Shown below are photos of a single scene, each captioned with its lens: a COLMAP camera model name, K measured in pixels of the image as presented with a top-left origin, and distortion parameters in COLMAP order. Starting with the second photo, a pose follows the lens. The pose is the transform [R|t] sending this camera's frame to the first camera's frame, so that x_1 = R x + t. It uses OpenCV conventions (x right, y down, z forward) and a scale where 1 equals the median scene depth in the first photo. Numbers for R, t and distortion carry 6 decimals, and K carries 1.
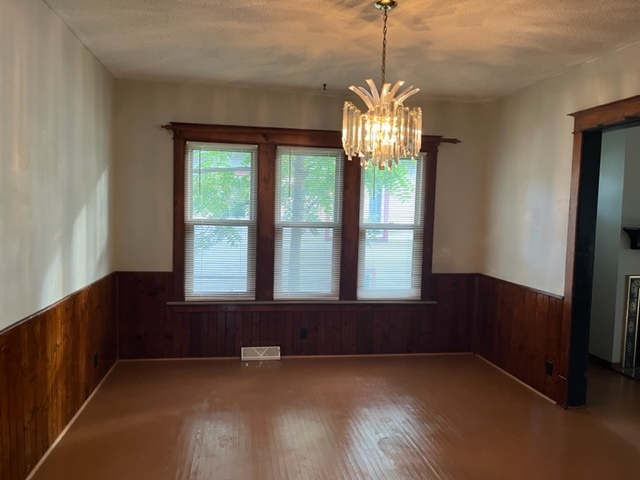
lens RADIAL K [[489.0, 0, 320.0], [0, 489.0, 240.0], [0, 0, 1]] dist [0.031372, -0.010818]
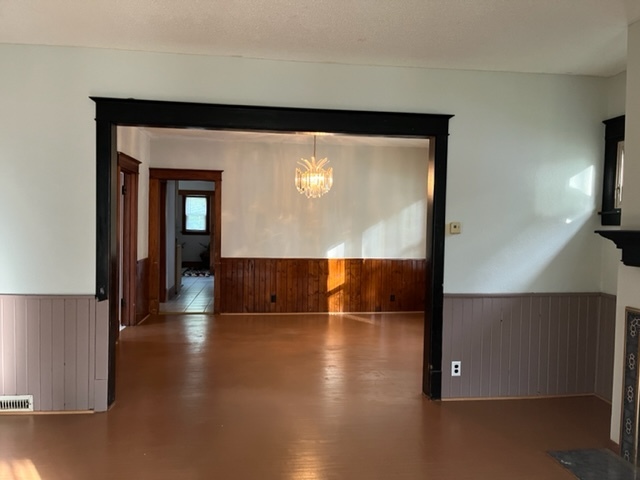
lens RADIAL K [[489.0, 0, 320.0], [0, 489.0, 240.0], [0, 0, 1]] dist [0.031372, -0.010818]
pose [[-0.023035, 0.008981, -0.999694, 1.256523], [-0.070414, 0.997462, 0.010584, 0.007288], [0.997252, 0.070636, -0.022344, 0.622285]]
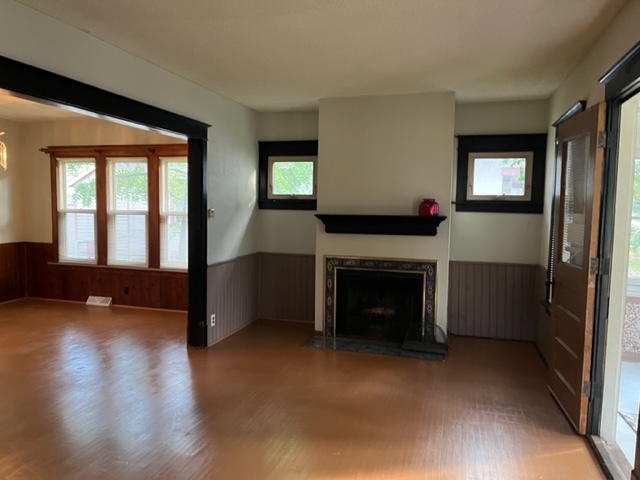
lens RADIAL K [[489.0, 0, 320.0], [0, 489.0, 240.0], [0, 0, 1]] dist [0.031372, -0.010818]
pose [[0.900278, 0.020331, -0.434840, 1.105162], [-0.018419, 0.999793, 0.008610, 0.025494], [0.434926, 0.000258, 0.900466, -0.030364]]
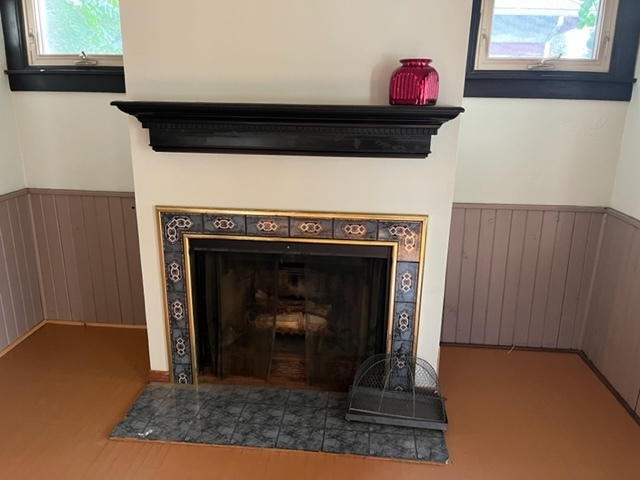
lens RADIAL K [[489.0, 0, 320.0], [0, 489.0, 240.0], [0, 0, 1]] dist [0.031372, -0.010818]
pose [[0.968728, 0.060368, -0.240670, 0.886989], [-0.007022, 0.976234, 0.216605, -0.000642], [0.248026, -0.208142, 0.946129, 0.585954]]
